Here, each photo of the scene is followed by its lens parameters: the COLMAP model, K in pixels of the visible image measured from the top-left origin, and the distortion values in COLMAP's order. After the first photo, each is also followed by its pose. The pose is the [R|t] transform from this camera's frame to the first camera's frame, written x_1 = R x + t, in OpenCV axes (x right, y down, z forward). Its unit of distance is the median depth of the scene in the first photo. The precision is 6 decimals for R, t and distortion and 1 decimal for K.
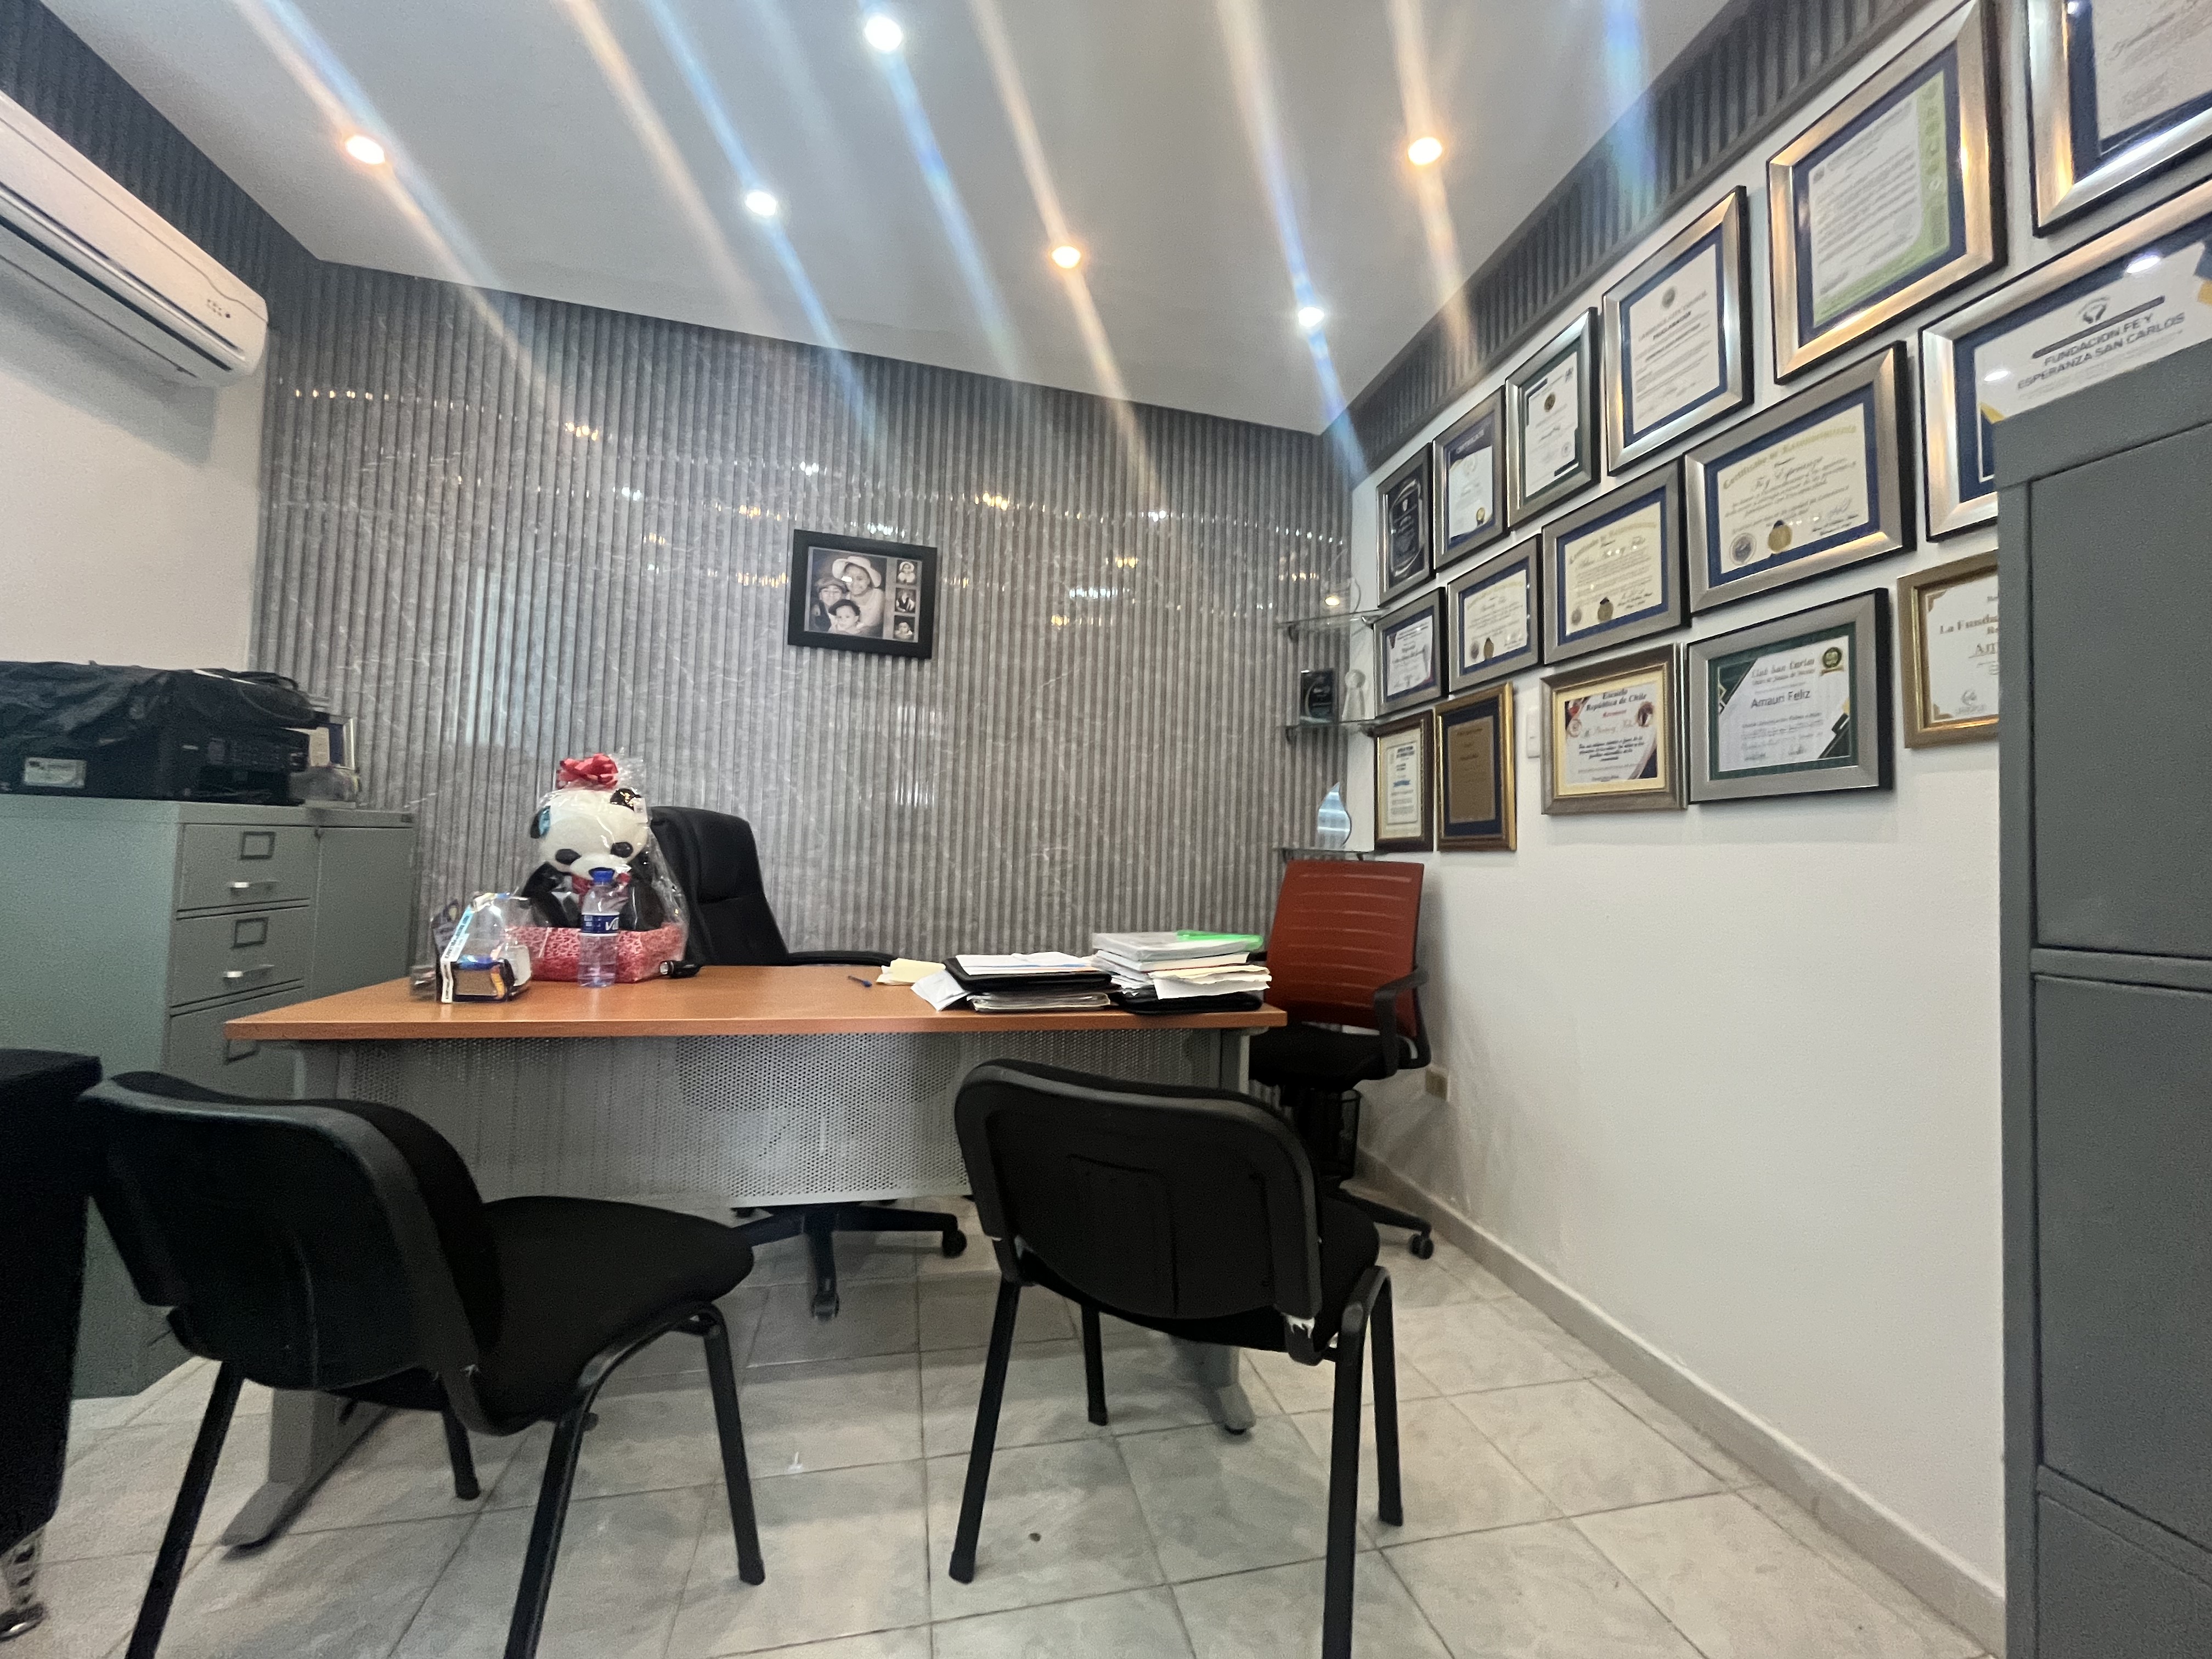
lens RADIAL K [[896.3, 0, 1122.7], [0, 896.3, 809.6], [0, 0, 1]] dist [0.000338, -0.000226]
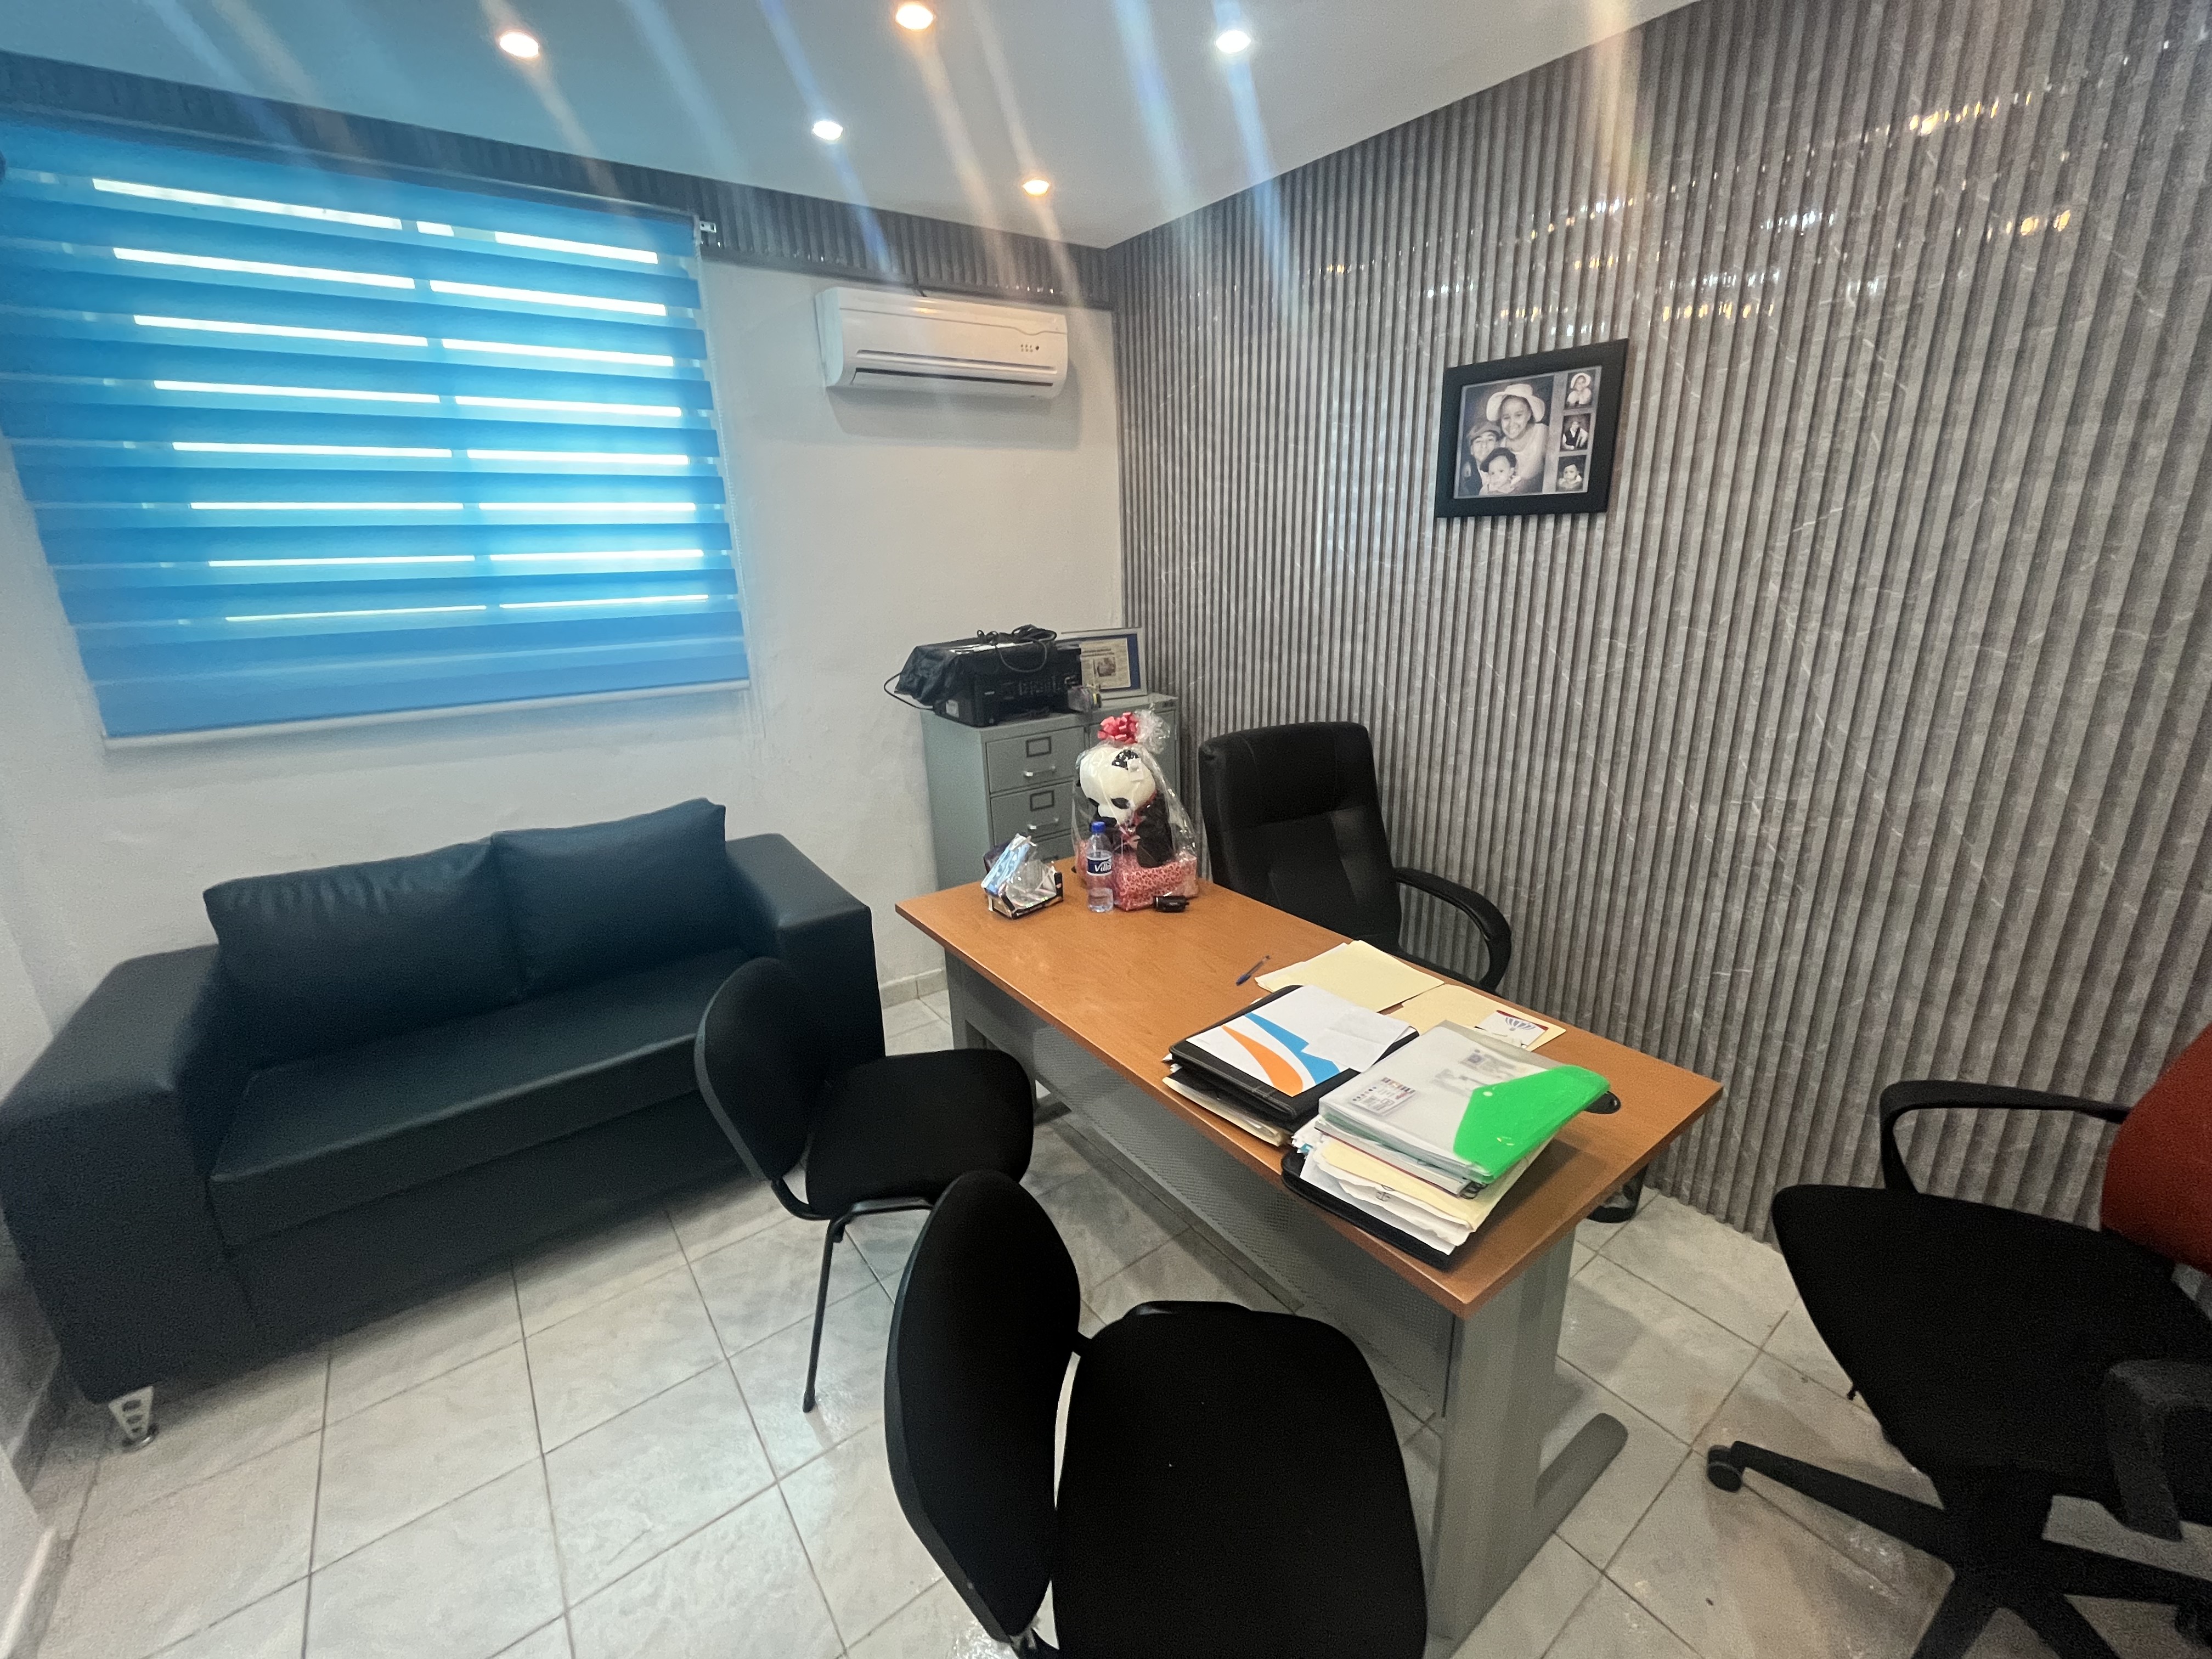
lens RADIAL K [[896.3, 0, 1121.3], [0, 896.3, 829.7], [0, 0, 1]] dist [0.000338, -0.000226]
pose [[0.410600, 0.226736, -0.883175, 0.322690], [0.081239, 0.955641, 0.283109, -0.163109], [0.908190, -0.187993, 0.373966, 0.339234]]
